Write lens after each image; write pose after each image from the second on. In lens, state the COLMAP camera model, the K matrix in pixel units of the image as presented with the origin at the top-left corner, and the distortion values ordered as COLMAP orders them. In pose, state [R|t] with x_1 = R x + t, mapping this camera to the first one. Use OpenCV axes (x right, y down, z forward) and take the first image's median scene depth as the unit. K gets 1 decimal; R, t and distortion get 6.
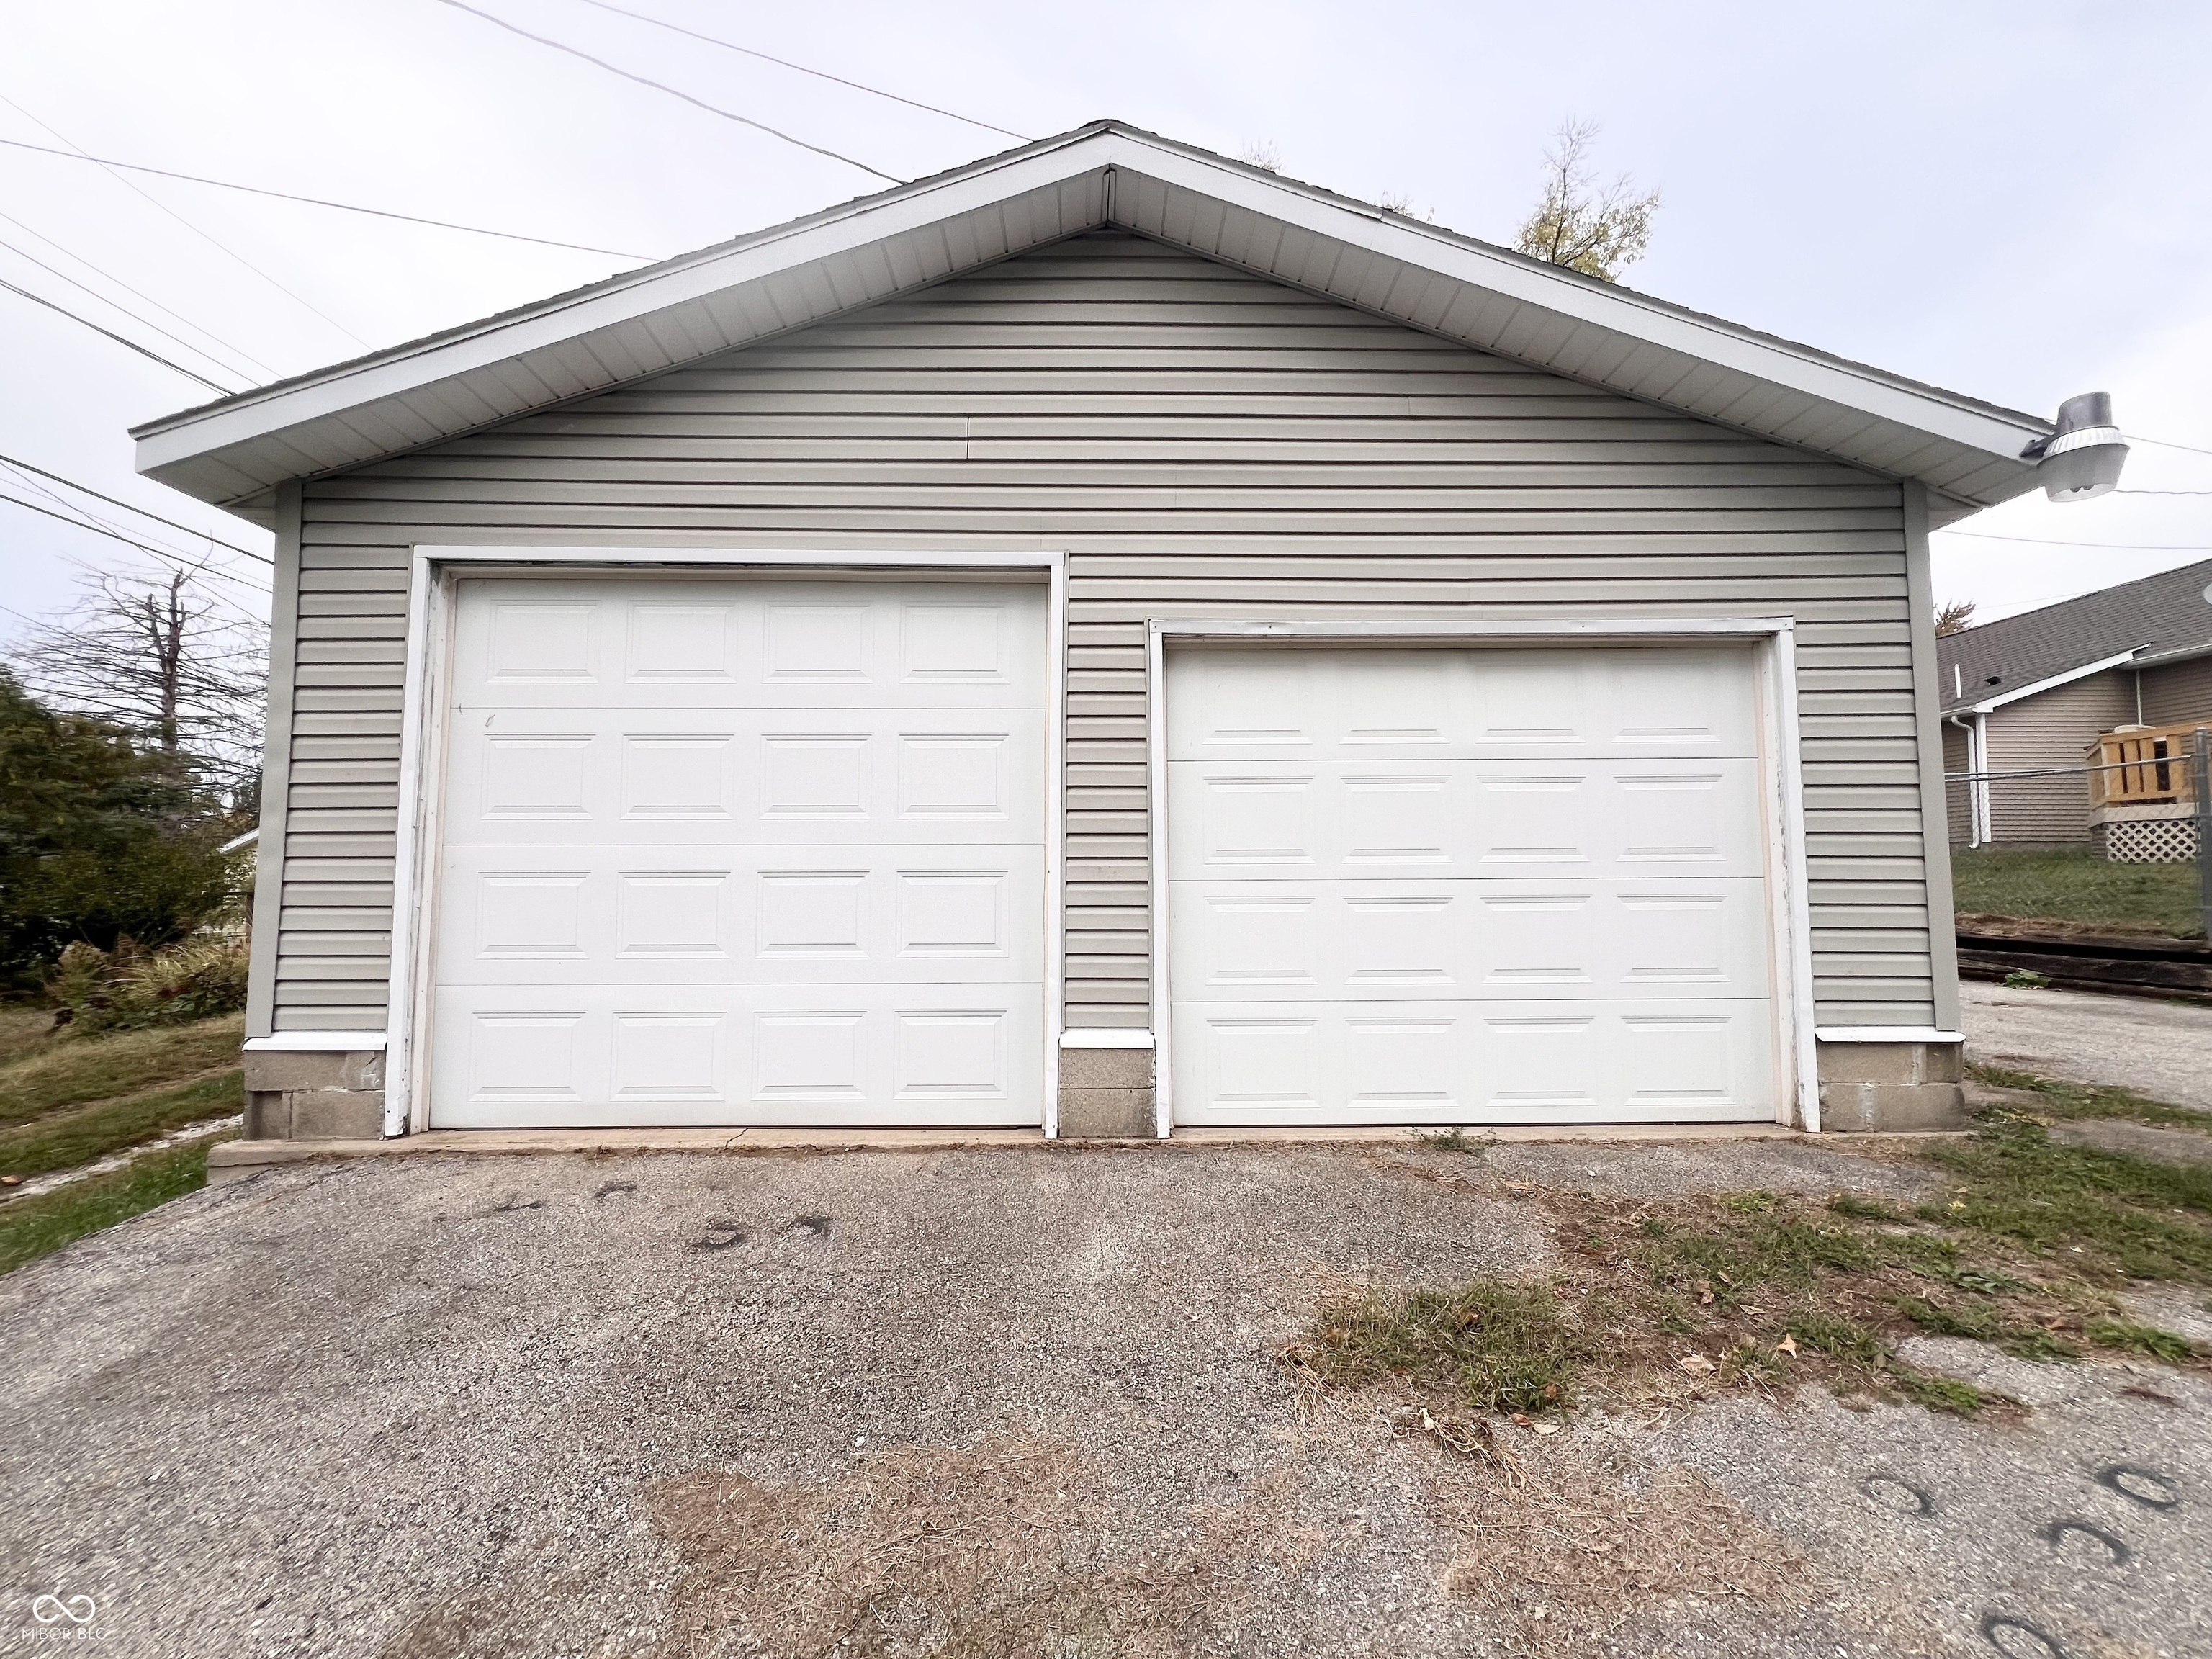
lens RADIAL K [[884.0, 0, 1112.9], [0, 884.0, 835.5], [0, 0, 1]] dist [-0.000861, 0.000584]
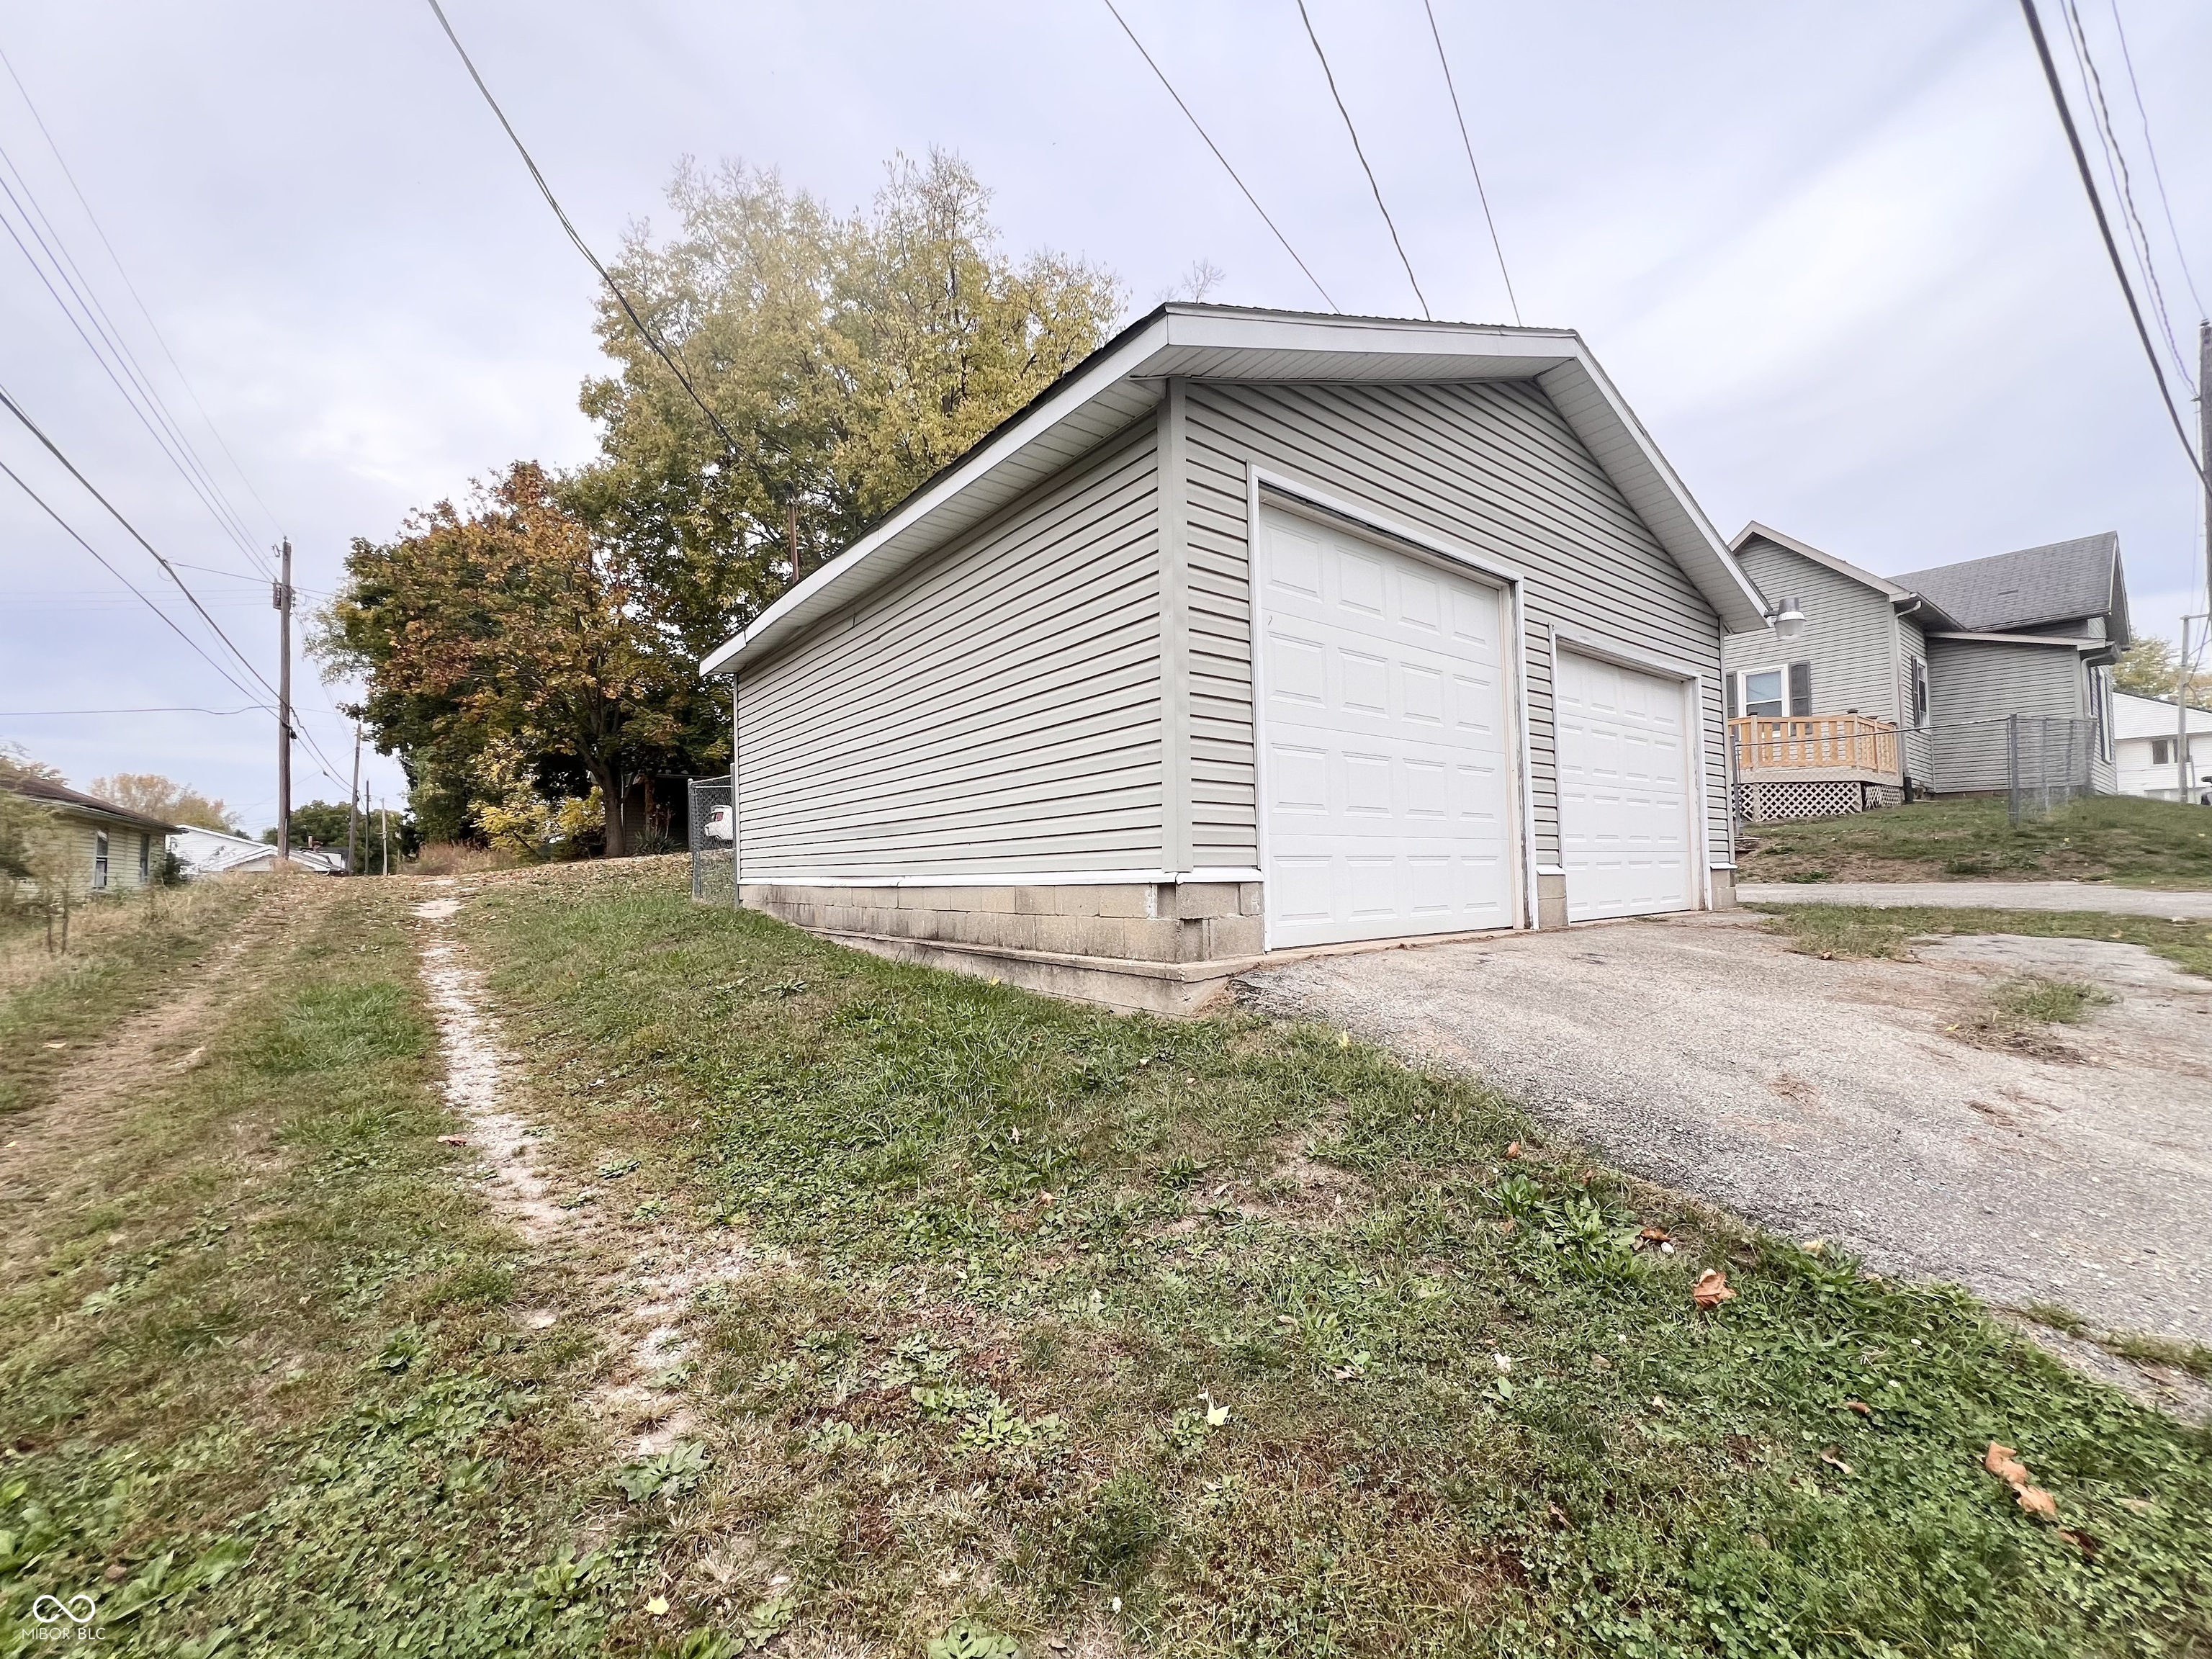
lens RADIAL K [[884.0, 0, 1110.0], [0, 884.0, 833.3], [0, 0, 1]] dist [-0.000861, 0.000584]
pose [[0.796645, 0.017405, 0.604197, -1.649530], [-0.021153, 0.999776, -0.000909, 0.174645], [-0.604077, -0.012057, 0.796835, 0.158972]]
